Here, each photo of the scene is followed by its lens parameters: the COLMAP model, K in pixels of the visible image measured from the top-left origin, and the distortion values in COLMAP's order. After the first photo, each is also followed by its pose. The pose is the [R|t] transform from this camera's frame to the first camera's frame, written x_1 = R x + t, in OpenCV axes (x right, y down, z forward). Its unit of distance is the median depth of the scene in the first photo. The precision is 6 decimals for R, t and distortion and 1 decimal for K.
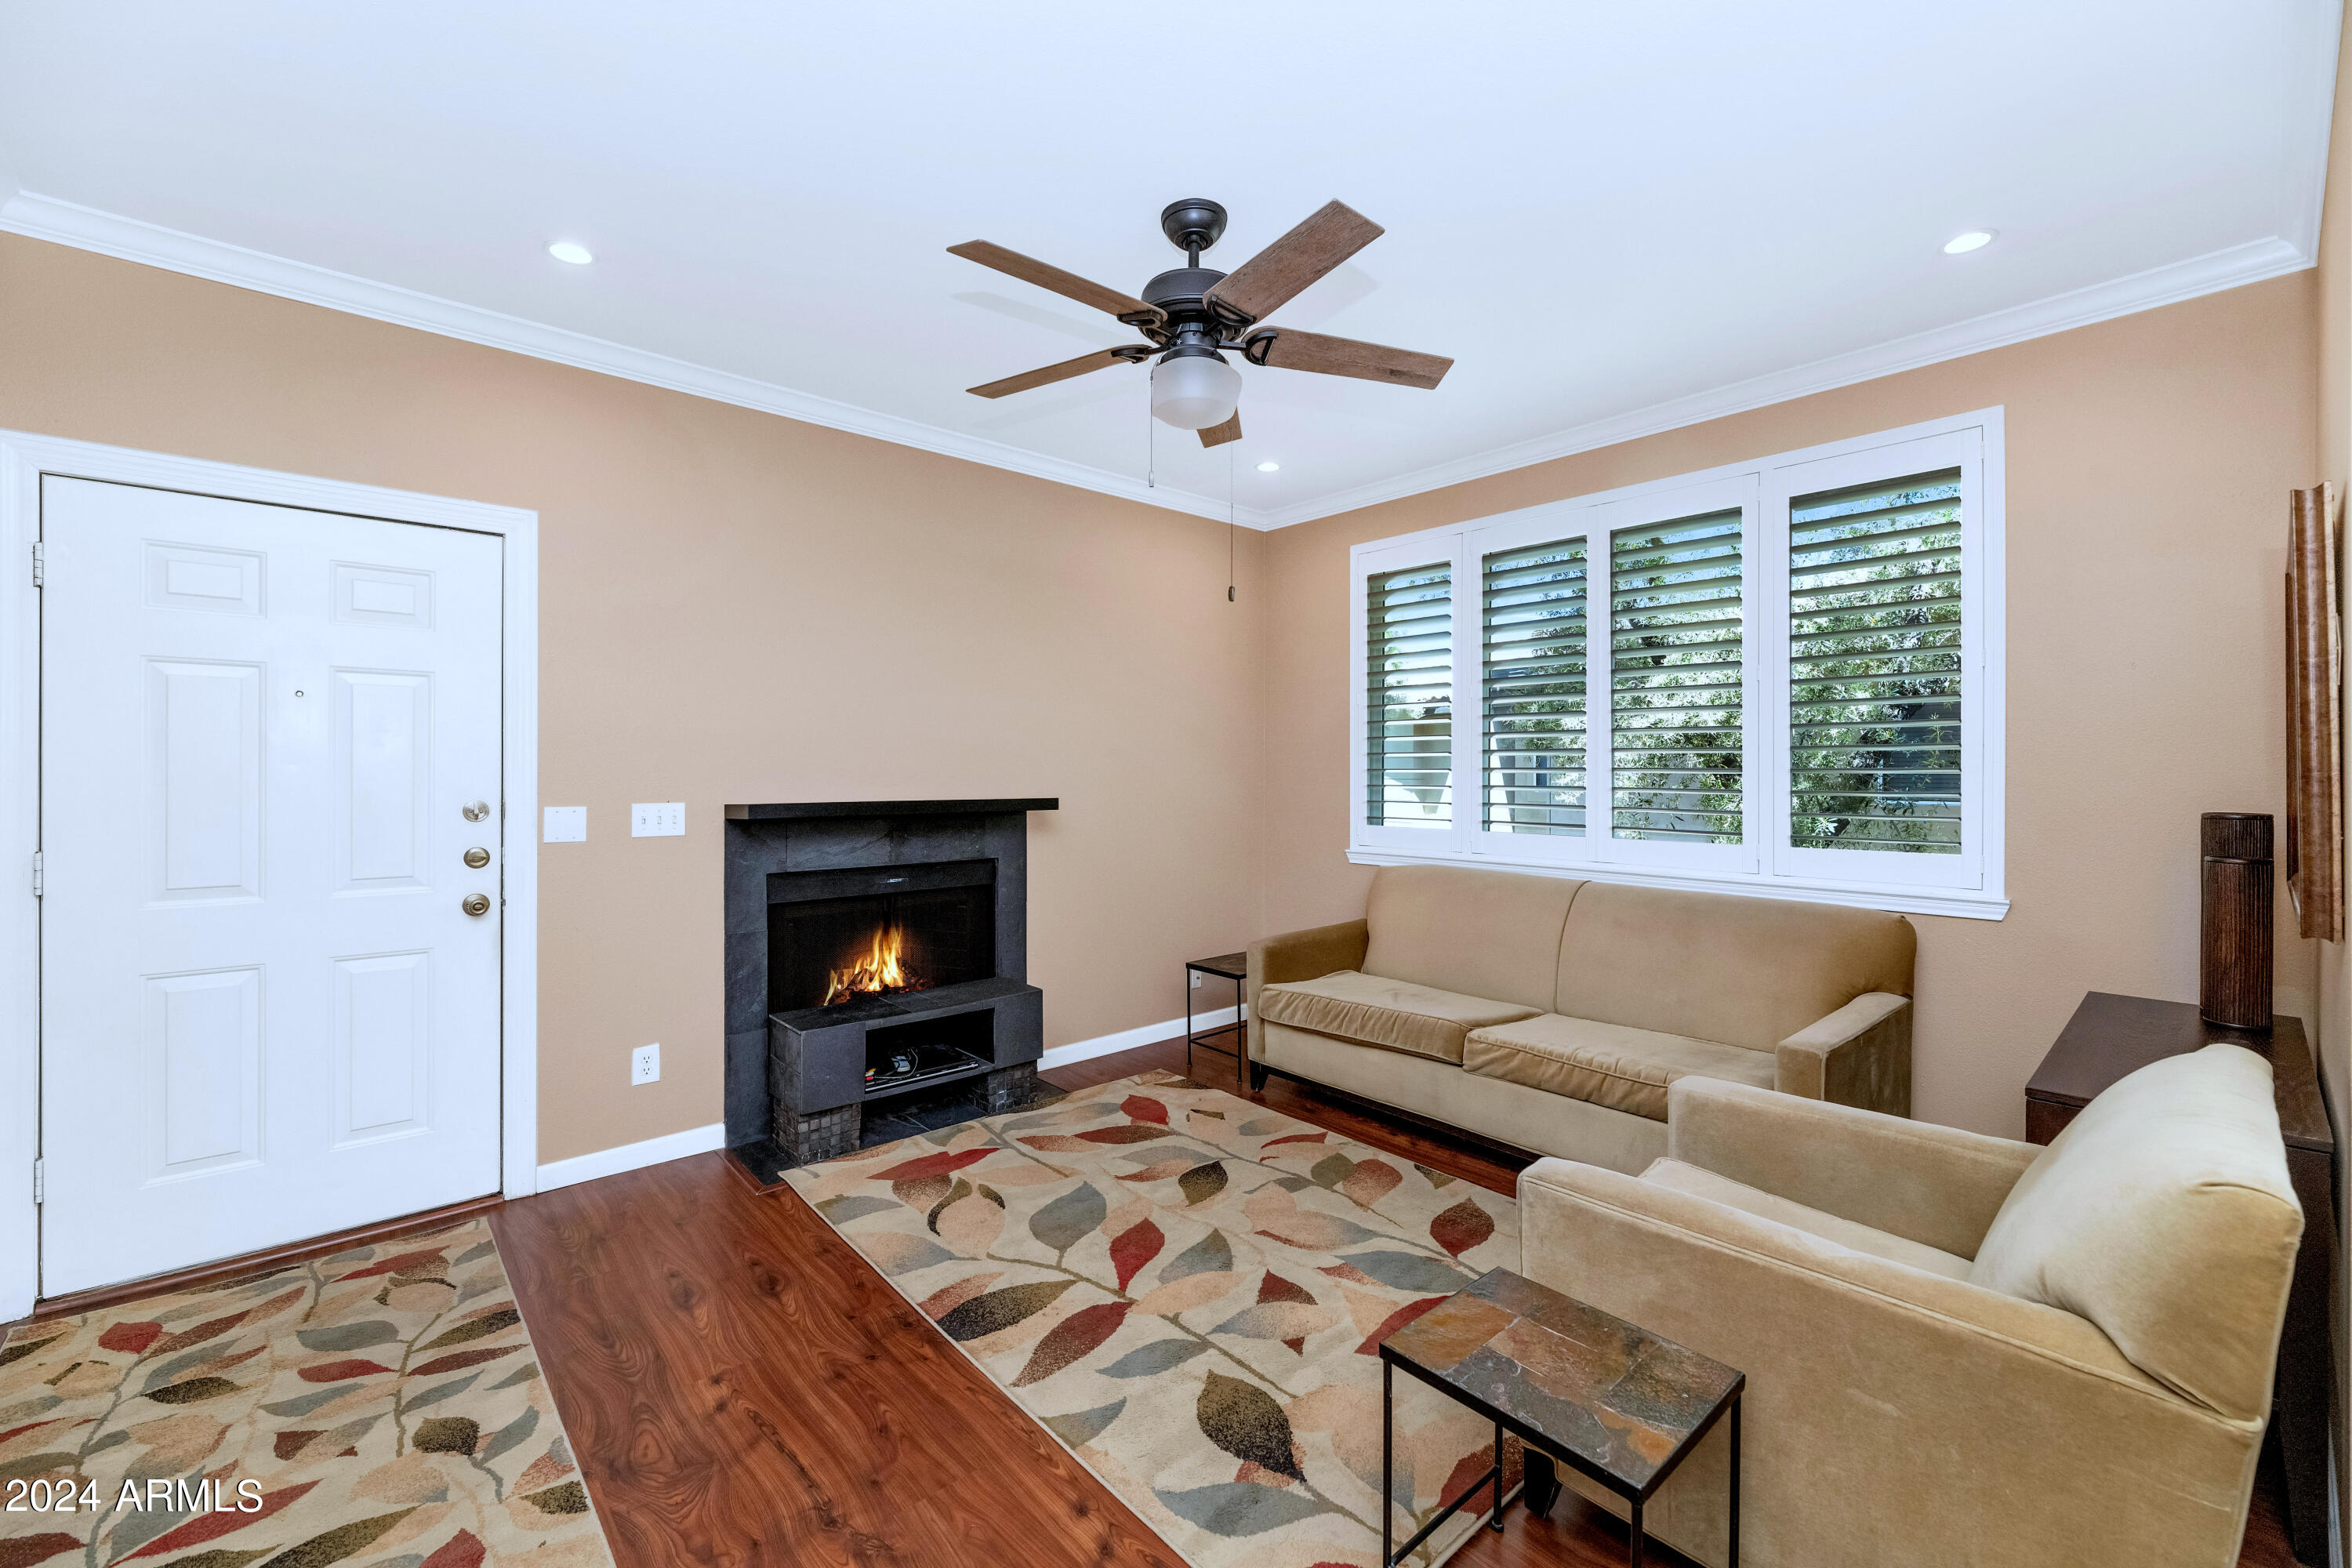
lens RADIAL K [[967.6, 0, 1169.6], [0, 967.6, 769.0], [0, 0, 1]] dist [0.000728, 0.000054]
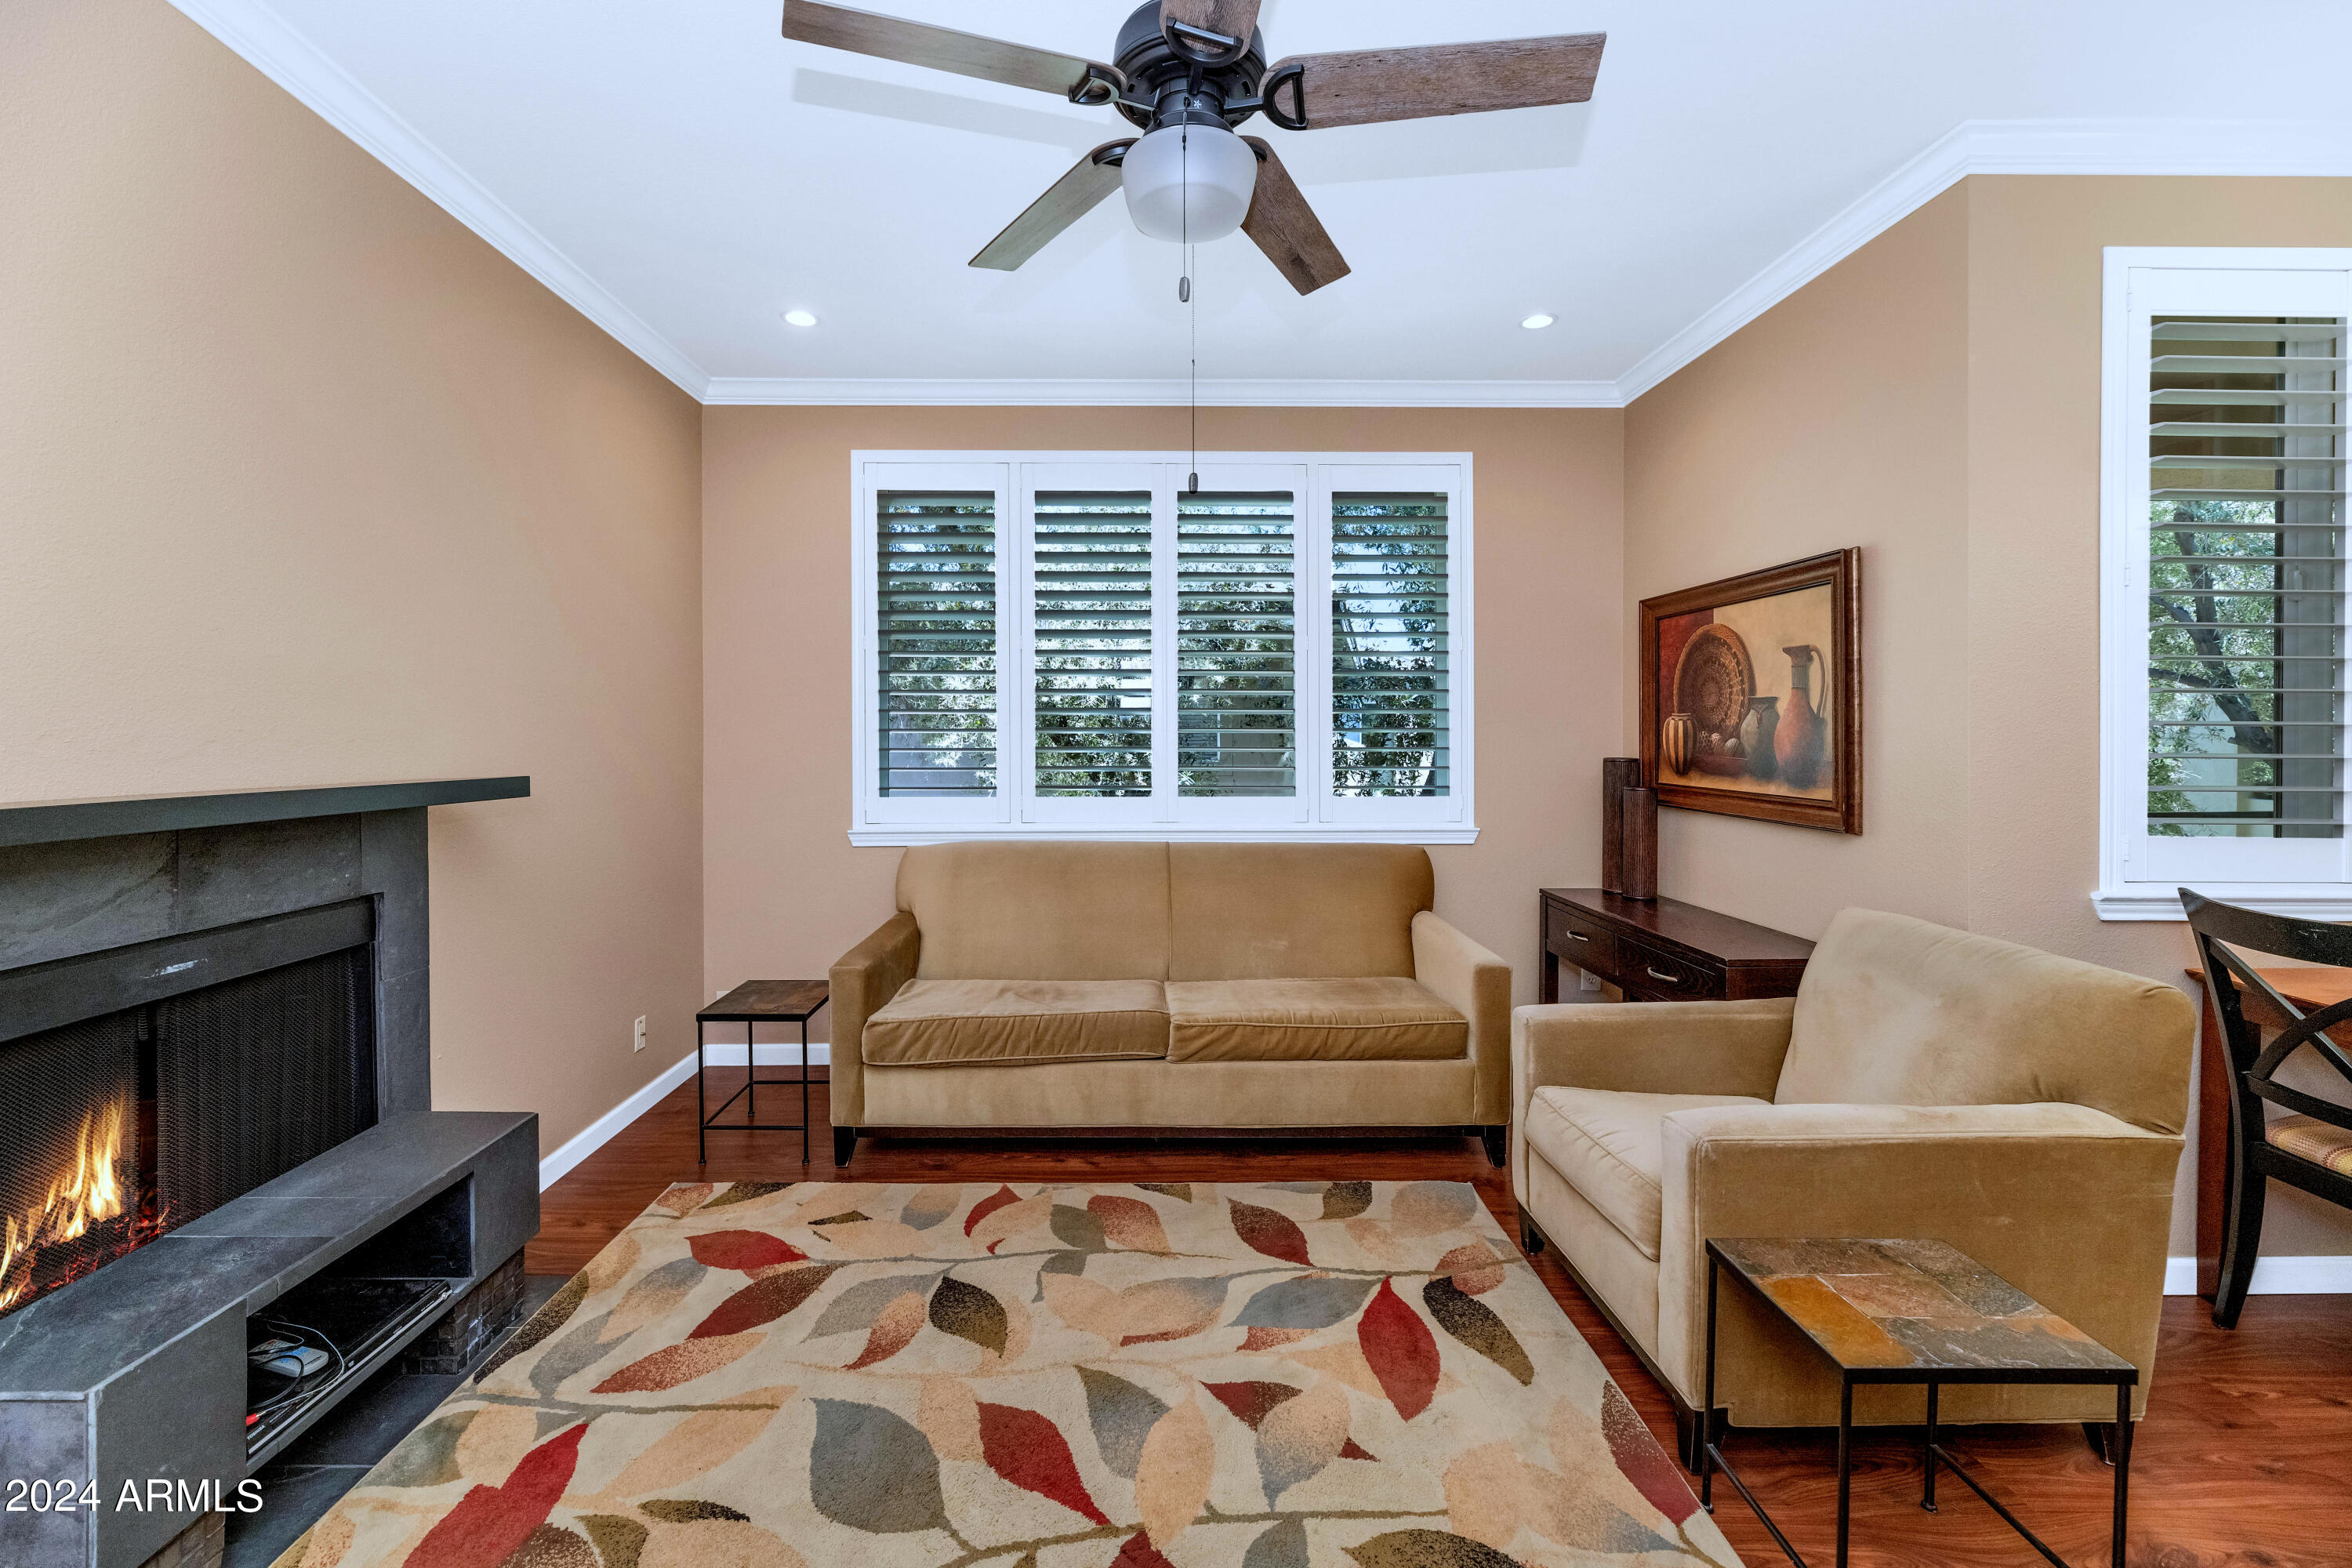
lens RADIAL K [[985.8, 0, 1163.0], [0, 985.8, 738.6], [0, 0, 1]] dist [-0.003867, -0.000251]
pose [[0.645434, -0.003314, 0.763809, -0.409607], [-0.000728, 0.999987, 0.004954, 0.005464], [-0.763815, -0.003754, 0.645424, 0.423165]]
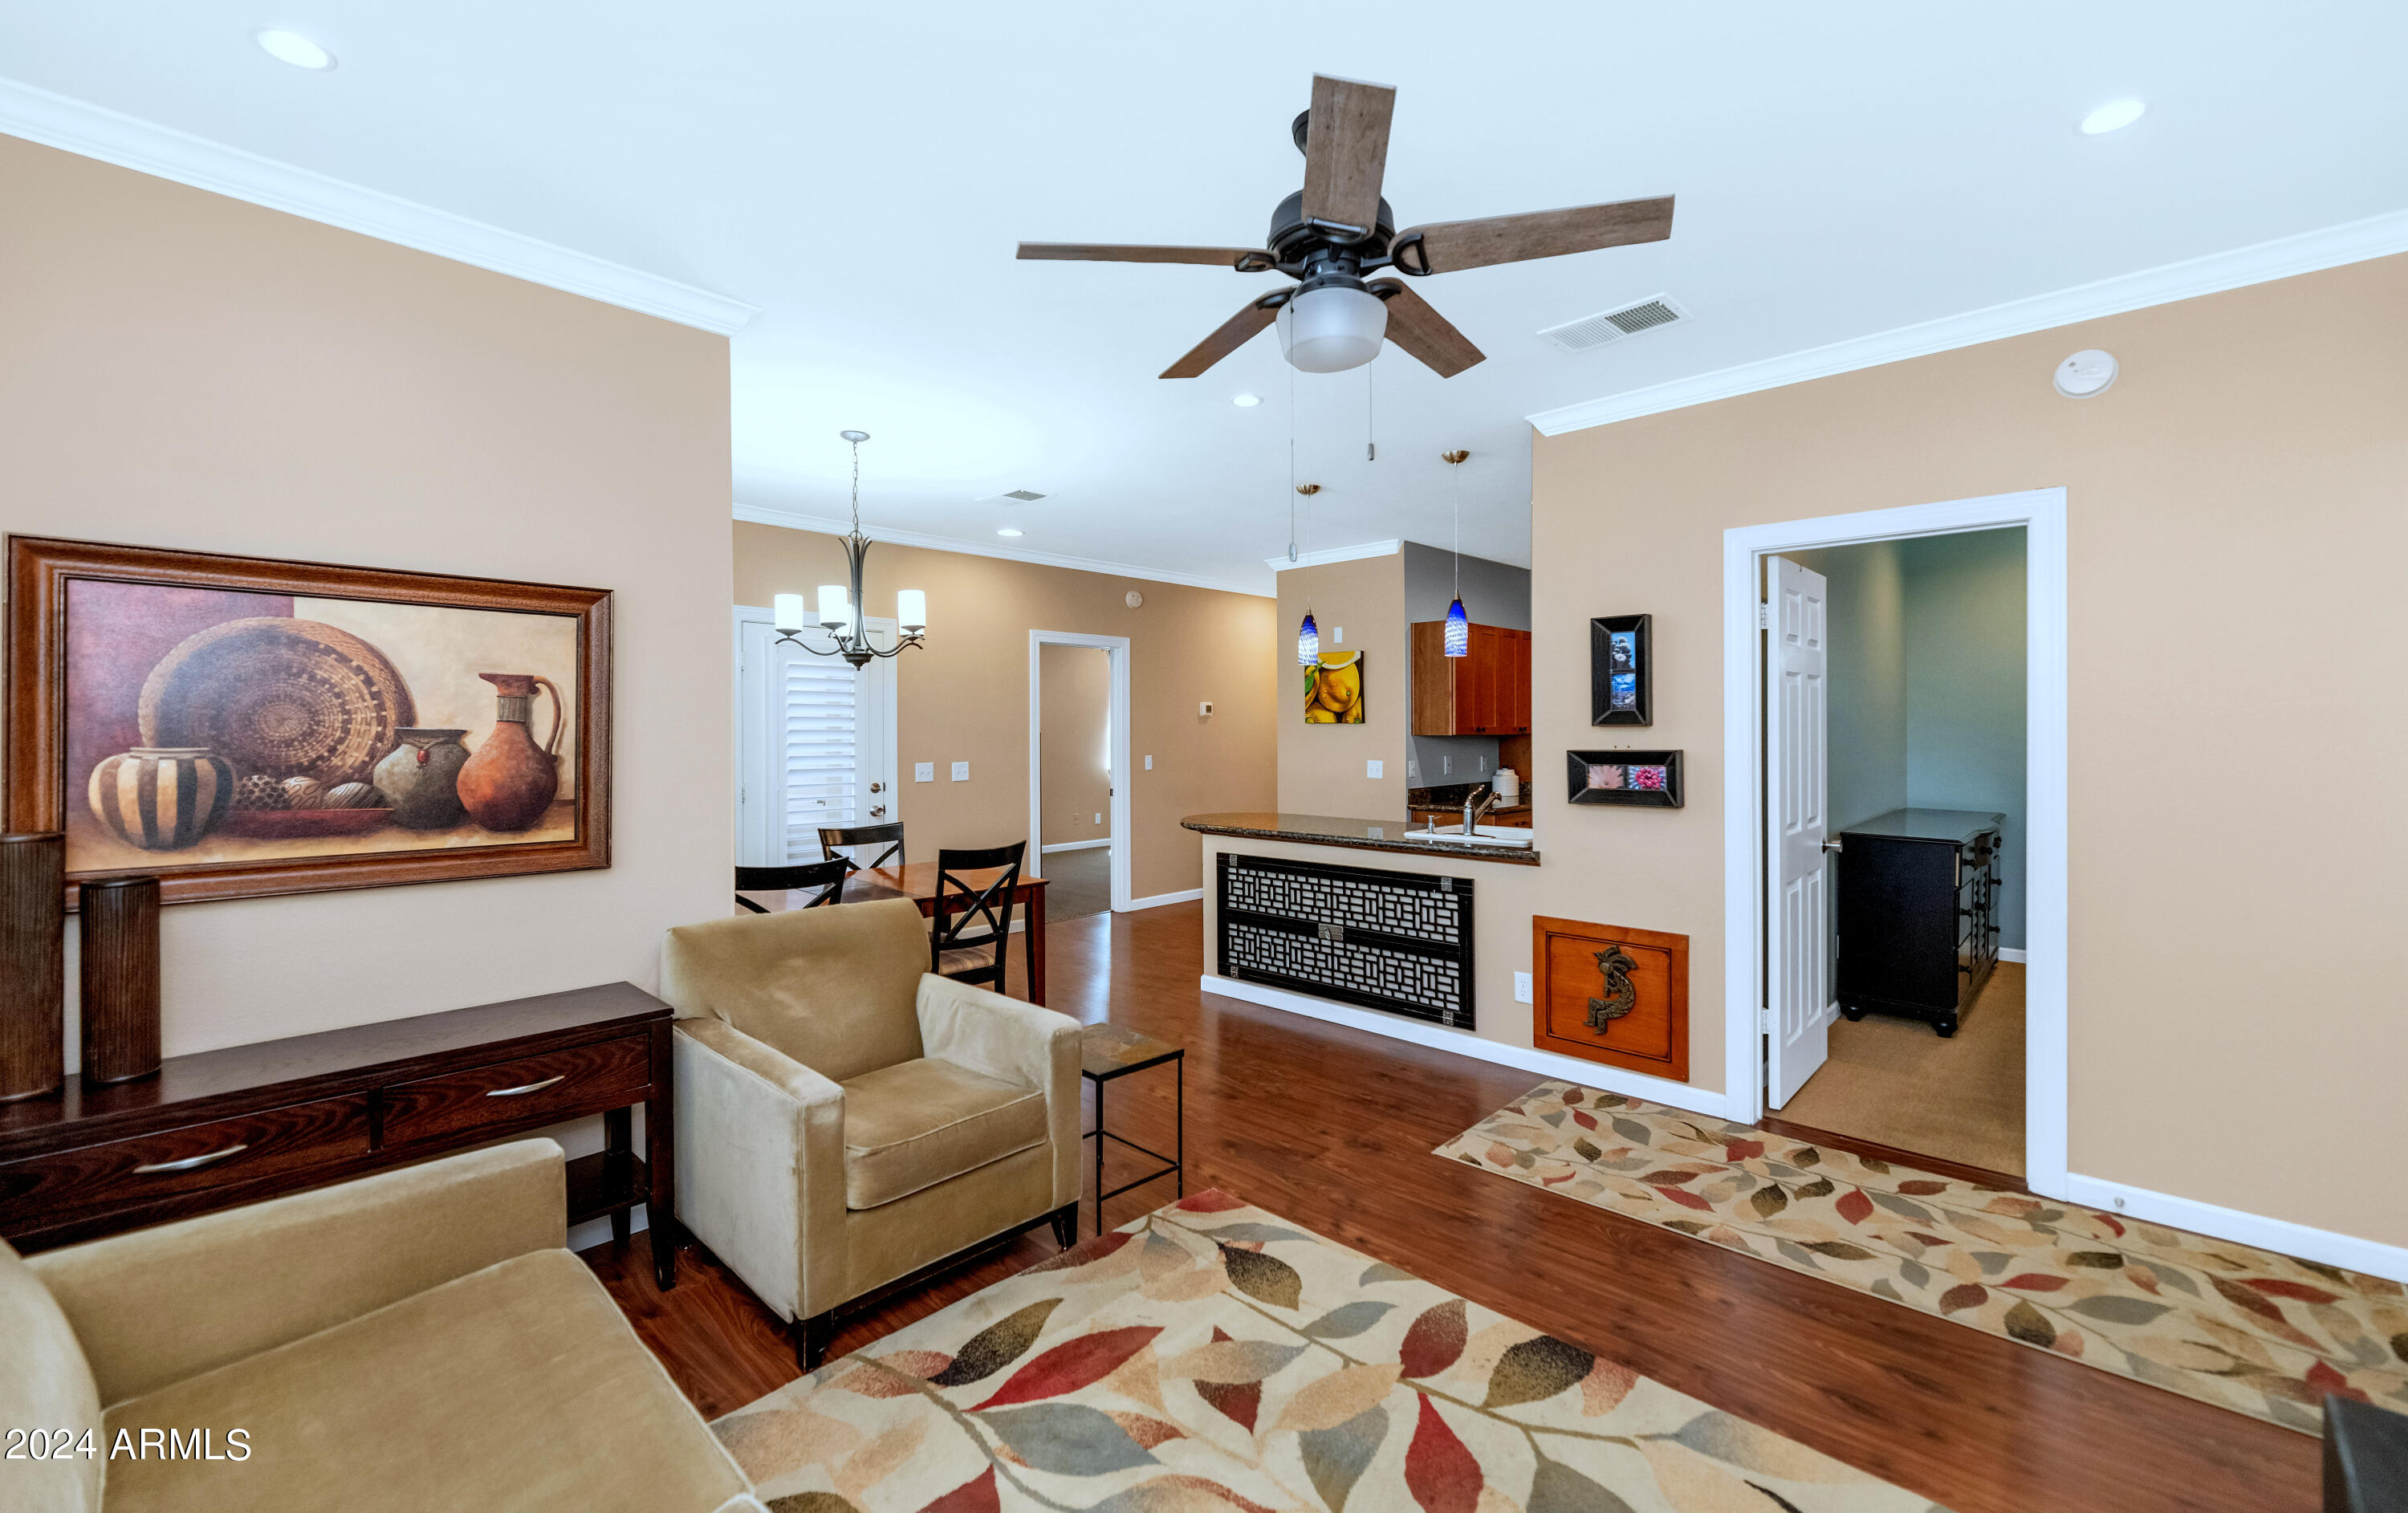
lens RADIAL K [[993.6, 0, 1204.7], [0, 993.6, 736.5], [0, 0, 1]] dist [0.000232, 0.000015]
pose [[-0.996200, 0.000854, -0.087087, 0.166109], [0.000498, 0.999991, 0.004109, -0.027991], [0.087090, 0.004050, -0.996192, 1.430140]]
